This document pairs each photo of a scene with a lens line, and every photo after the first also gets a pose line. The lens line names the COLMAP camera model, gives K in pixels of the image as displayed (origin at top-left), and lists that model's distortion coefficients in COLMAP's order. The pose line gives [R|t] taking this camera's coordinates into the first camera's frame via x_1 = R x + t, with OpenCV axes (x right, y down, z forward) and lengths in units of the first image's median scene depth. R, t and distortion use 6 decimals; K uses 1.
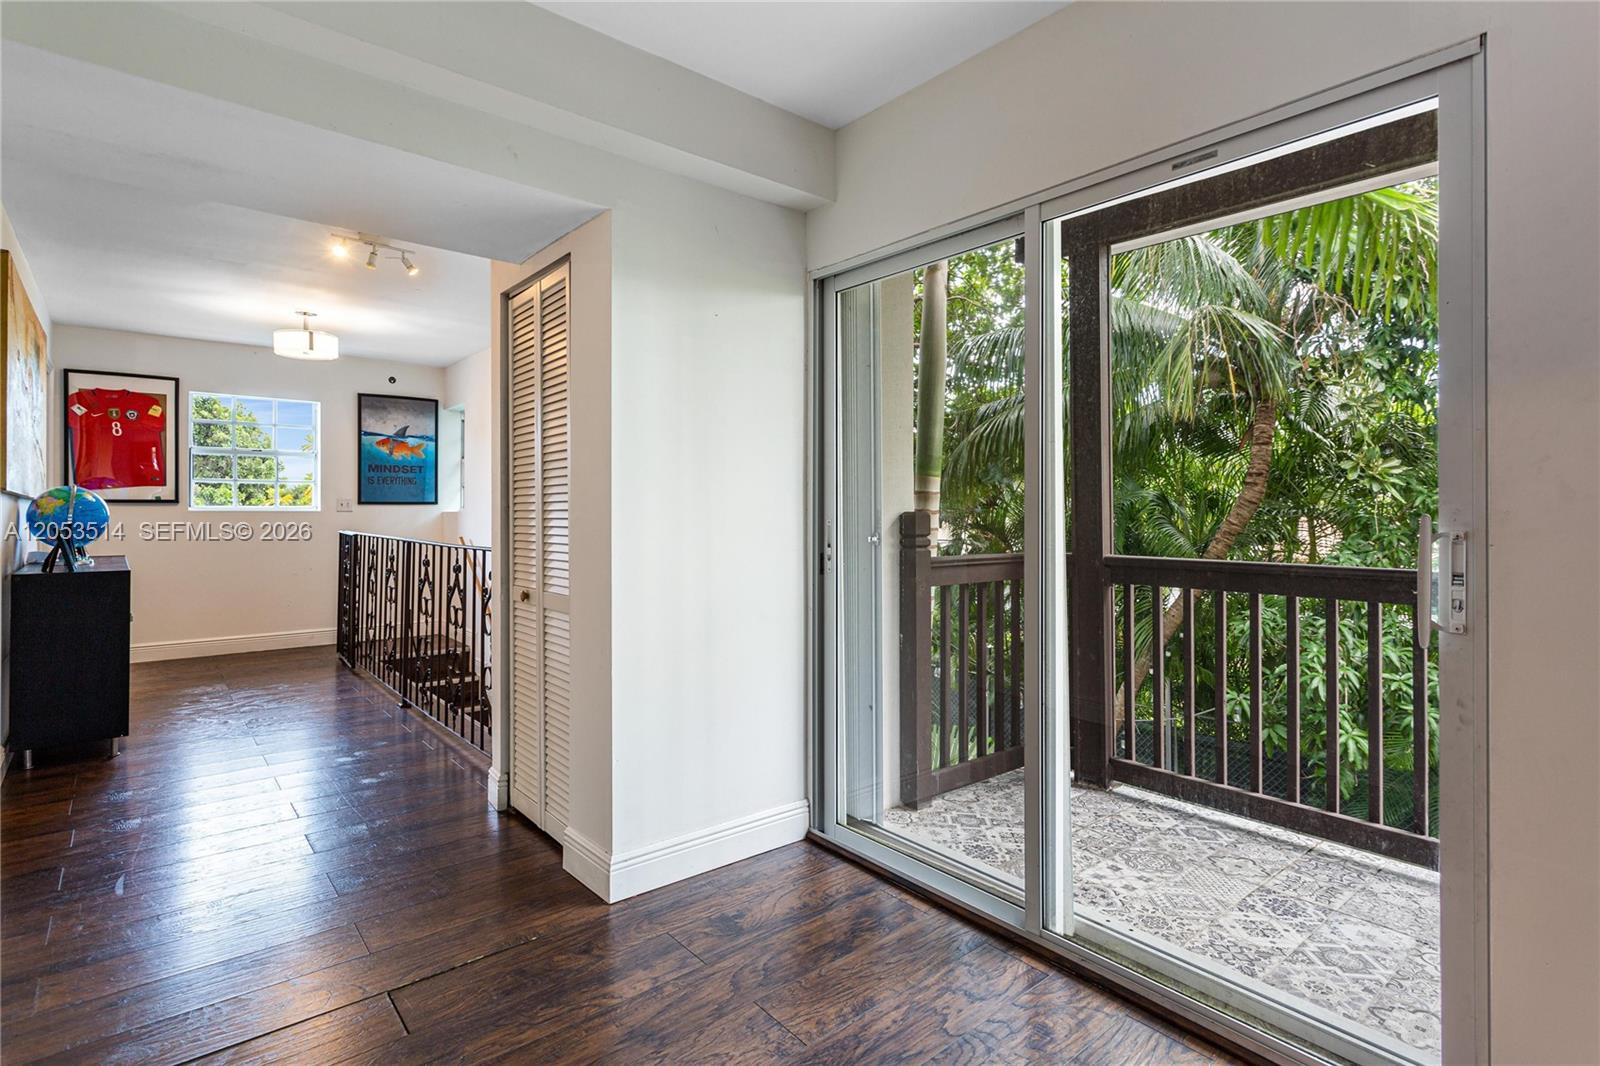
lens RADIAL K [[786.6, 0, 795.1], [0, 786.6, 502.8], [0, 0, 1]] dist [-0.000530, -0.000294]
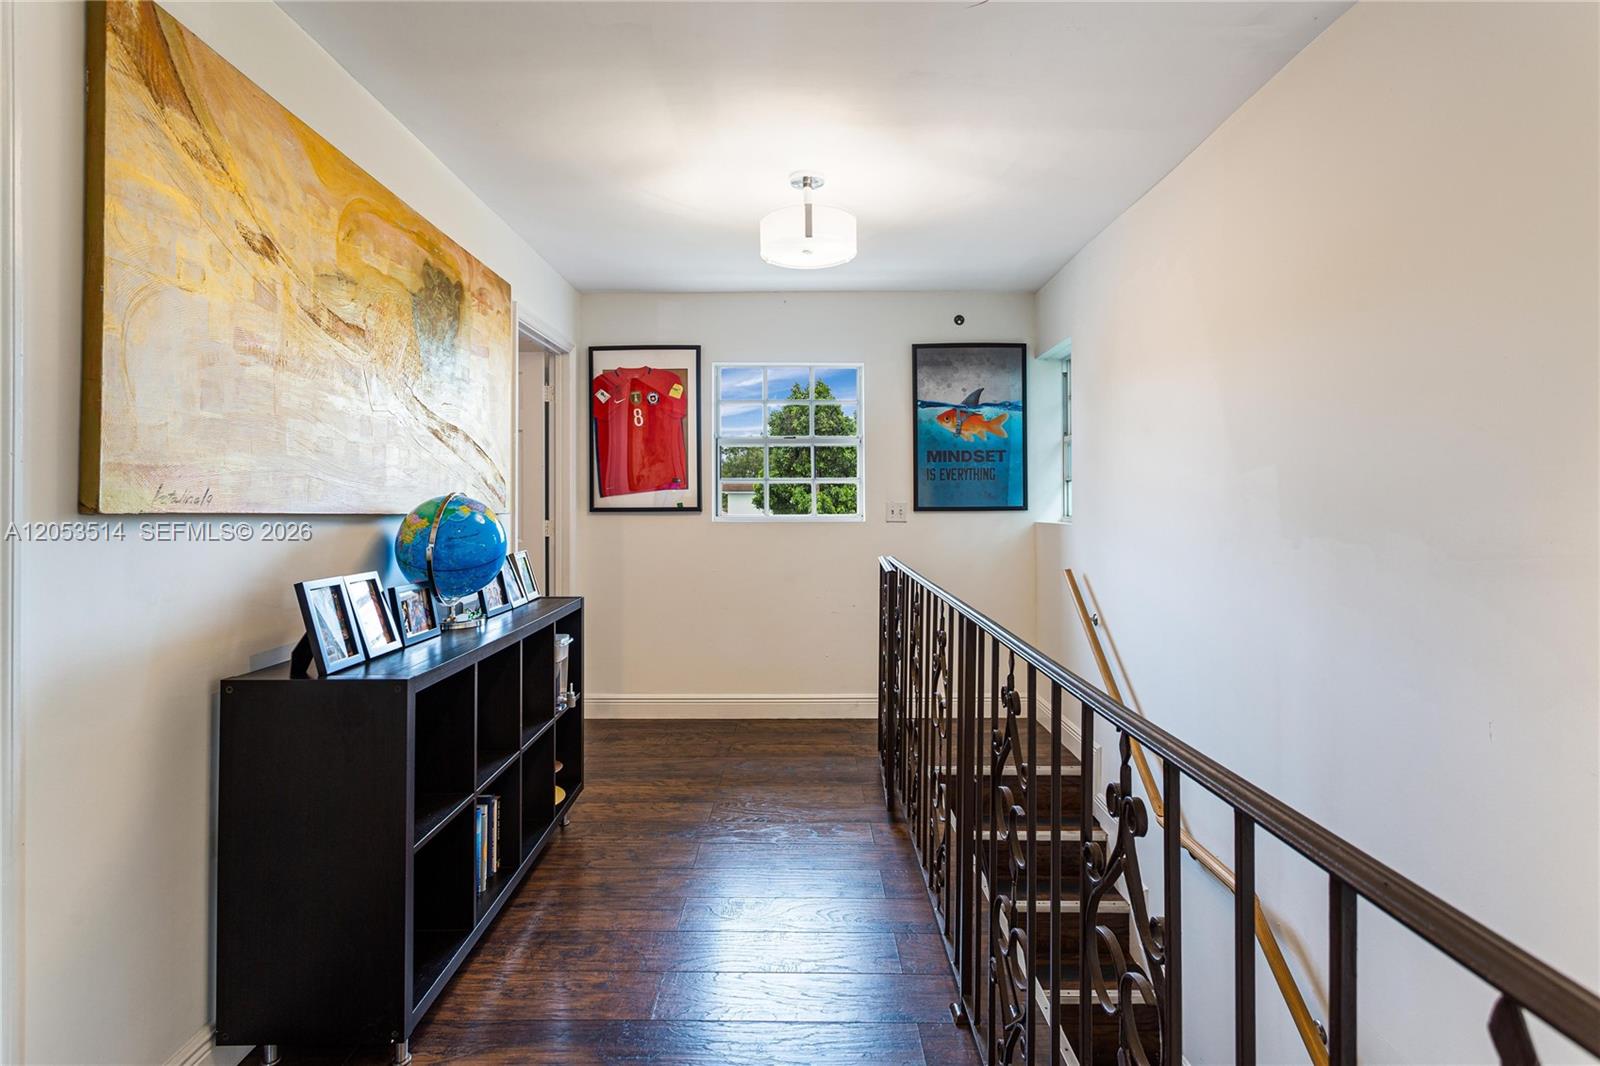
lens RADIAL K [[786.6, 0, 795.1], [0, 786.6, 502.8], [0, 0, 1]] dist [-0.000530, -0.000294]
pose [[0.761453, -0.002818, -0.648214, -0.235865], [0.010499, 0.999913, 0.007987, -0.013481], [0.648135, -0.012887, 0.761416, 0.503091]]
